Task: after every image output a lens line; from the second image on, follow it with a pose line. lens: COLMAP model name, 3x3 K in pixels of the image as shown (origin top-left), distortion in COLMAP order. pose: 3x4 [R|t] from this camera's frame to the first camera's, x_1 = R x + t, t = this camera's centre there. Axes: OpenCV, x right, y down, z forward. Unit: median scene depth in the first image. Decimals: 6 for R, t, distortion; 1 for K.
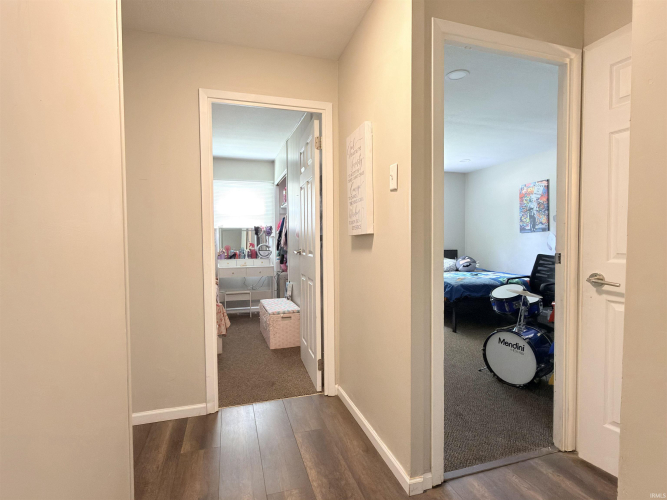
lens RADIAL K [[342.1, 0, 332.1], [0, 342.1, 252.1], [0, 0, 1]] dist [-0.003305, 0.000789]
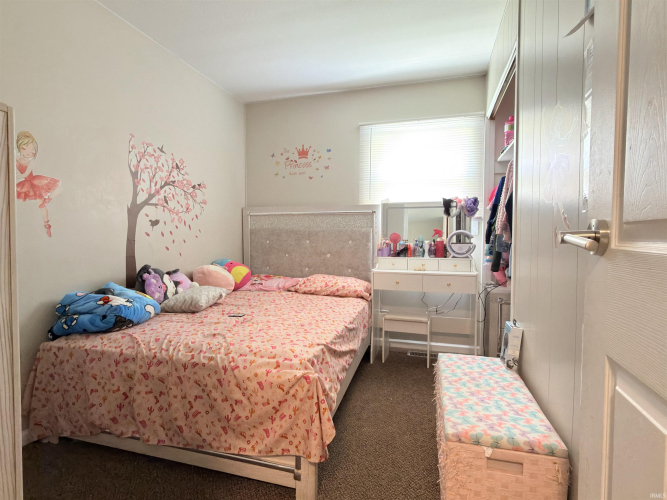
lens RADIAL K [[342.1, 0, 330.6], [0, 342.1, 250.4], [0, 0, 1]] dist [-0.003305, 0.000789]
pose [[0.824949, 0.032782, -0.564256, -0.063958], [-0.028572, 0.999459, 0.016294, 0.003635], [0.564485, 0.002680, 0.825439, 0.441477]]
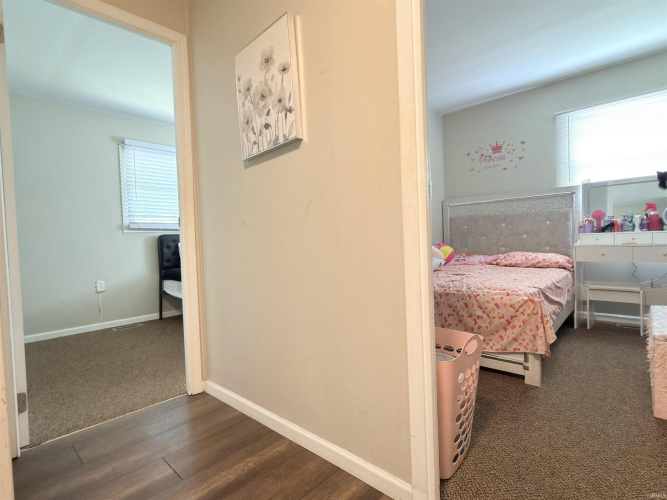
lens RADIAL K [[342.1, 0, 330.0], [0, 342.1, 251.2], [0, 0, 1]] dist [-0.003305, 0.000789]
pose [[0.481008, 0.017639, -0.876539, 0.002148], [0.004666, 0.999732, 0.022678, 0.036453], [0.876704, -0.014999, 0.480796, 0.270626]]
